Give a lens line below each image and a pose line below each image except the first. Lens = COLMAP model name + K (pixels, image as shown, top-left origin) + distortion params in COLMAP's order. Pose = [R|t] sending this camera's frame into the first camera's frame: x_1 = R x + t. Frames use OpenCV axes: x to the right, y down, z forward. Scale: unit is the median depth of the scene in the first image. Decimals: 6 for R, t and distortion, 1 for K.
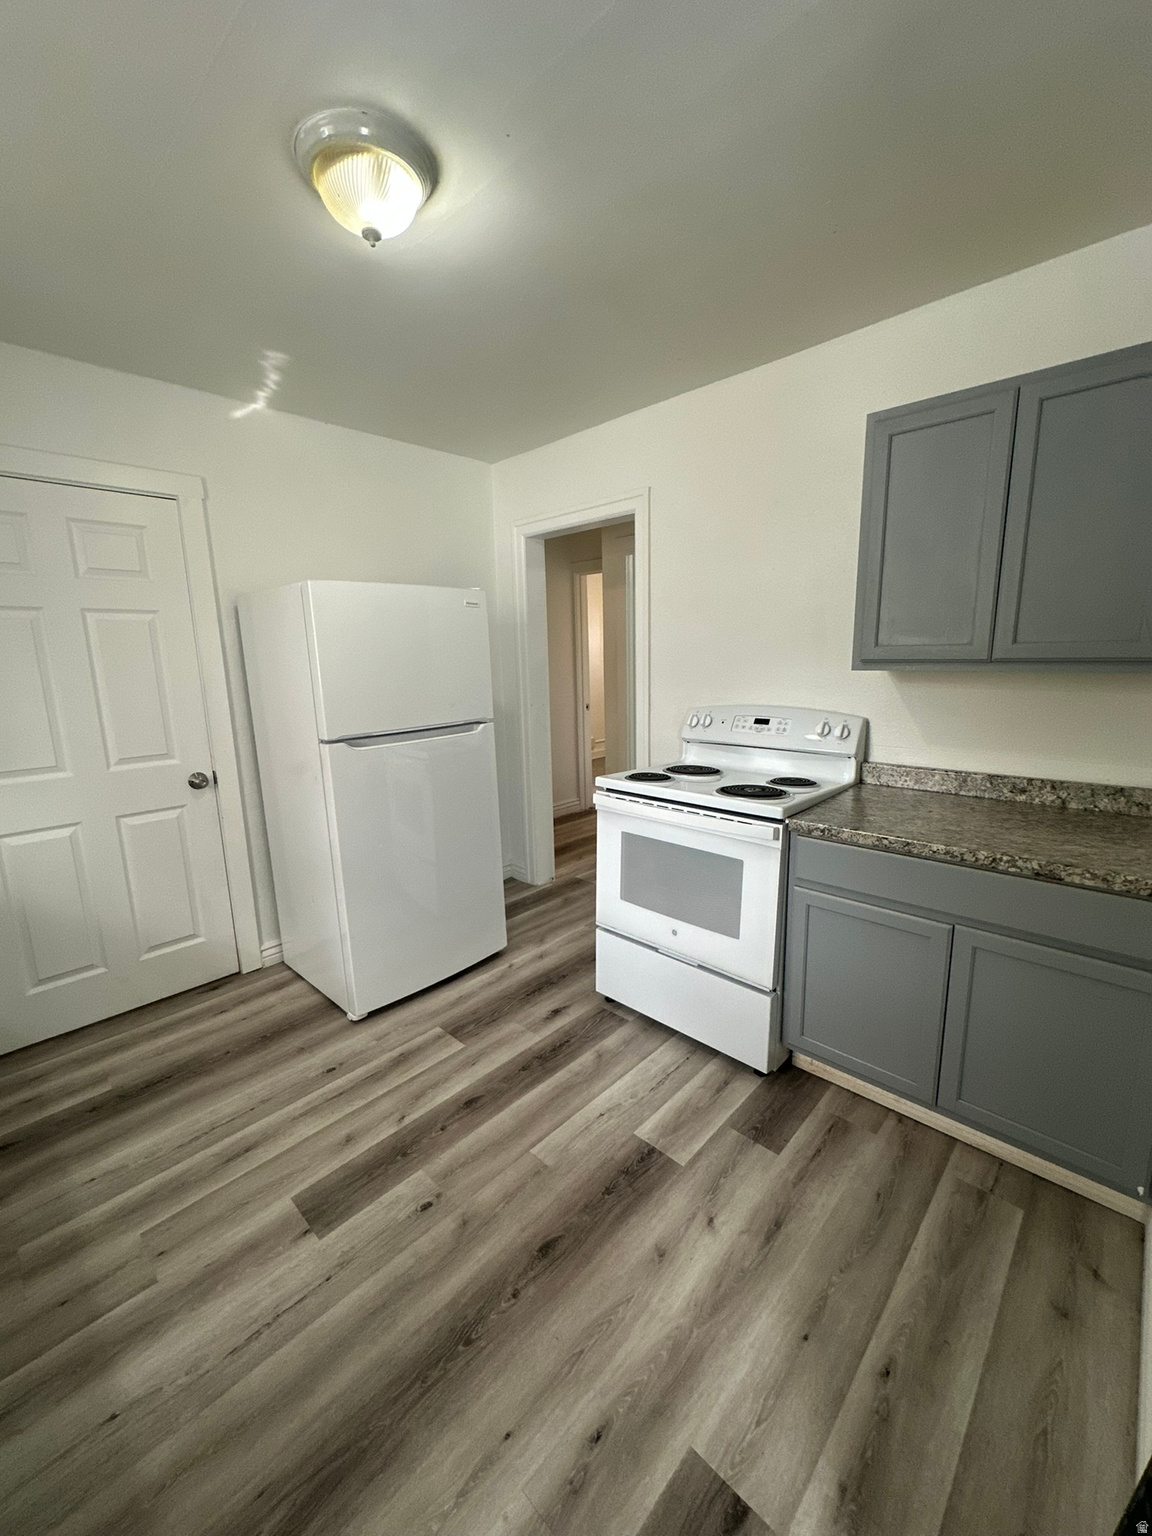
lens RADIAL K [[619.6, 0, 578.4], [0, 619.6, 772.2], [0, 0, 1]] dist [0.000877, 0.000229]
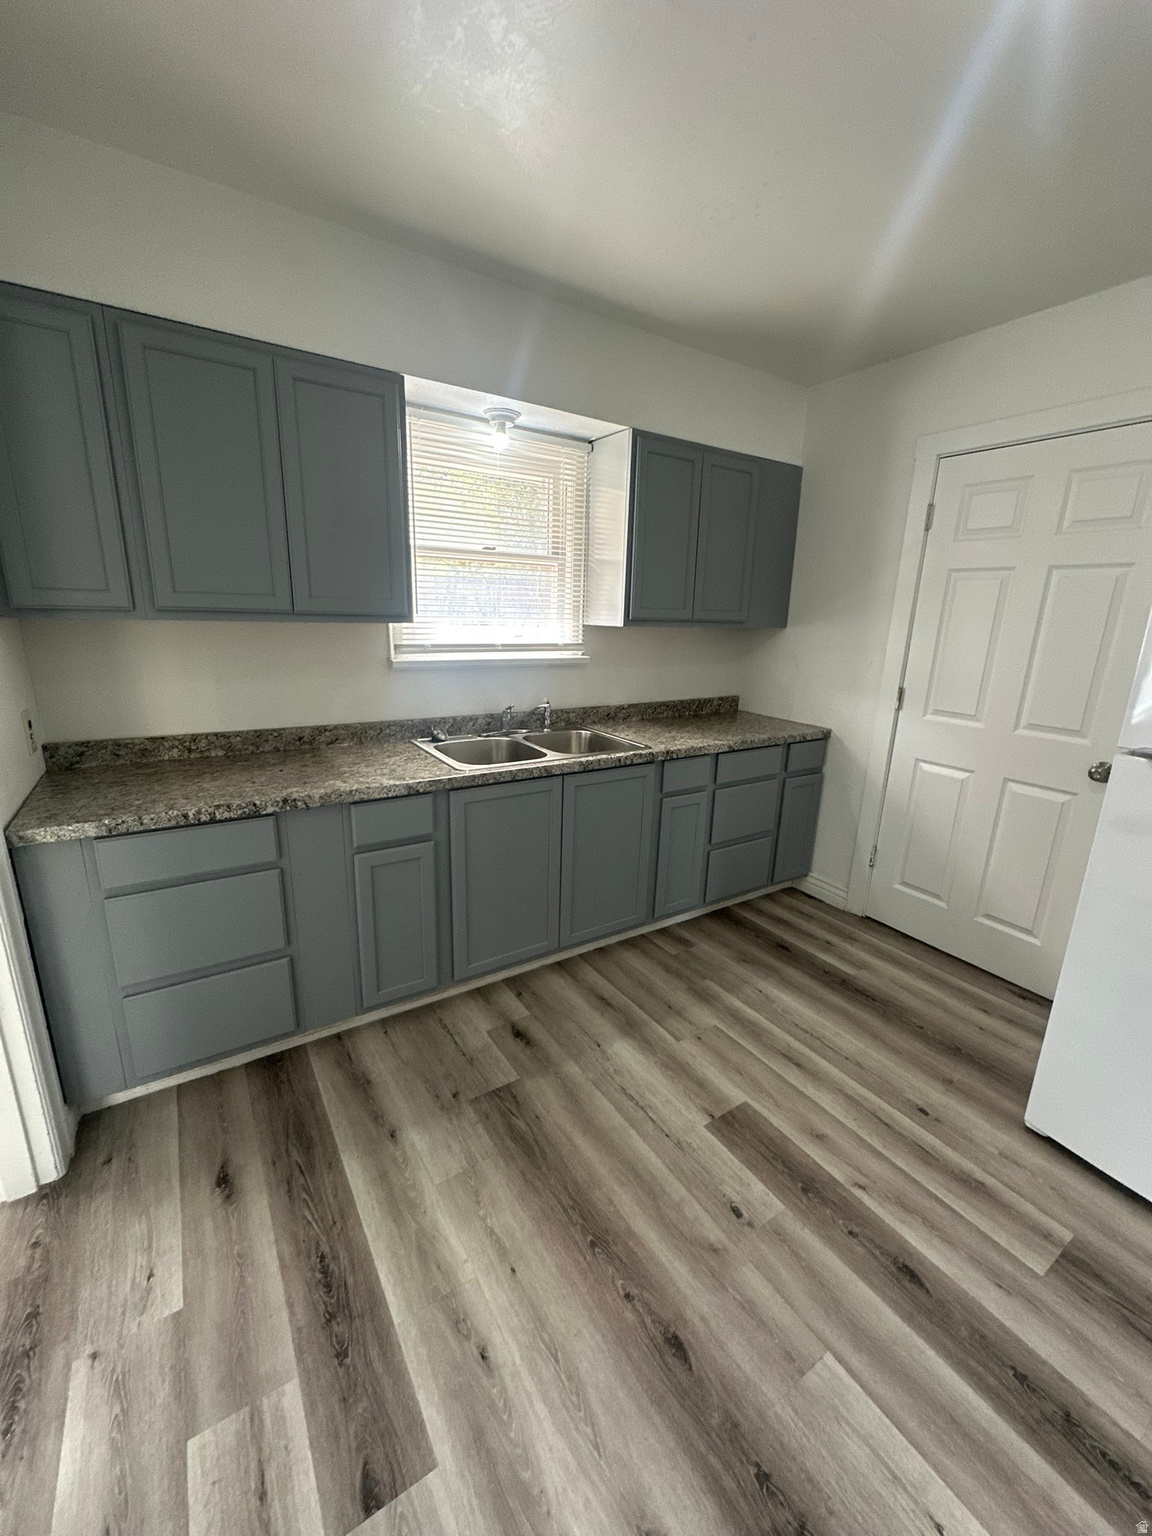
lens RADIAL K [[619.6, 0, 578.4], [0, 619.6, 772.2], [0, 0, 1]] dist [0.000877, 0.000229]
pose [[-0.242365, 0.260345, -0.934601, 0.476225], [-0.206559, 0.927389, 0.311902, -0.144764], [0.947941, 0.268644, -0.170990, 0.701994]]
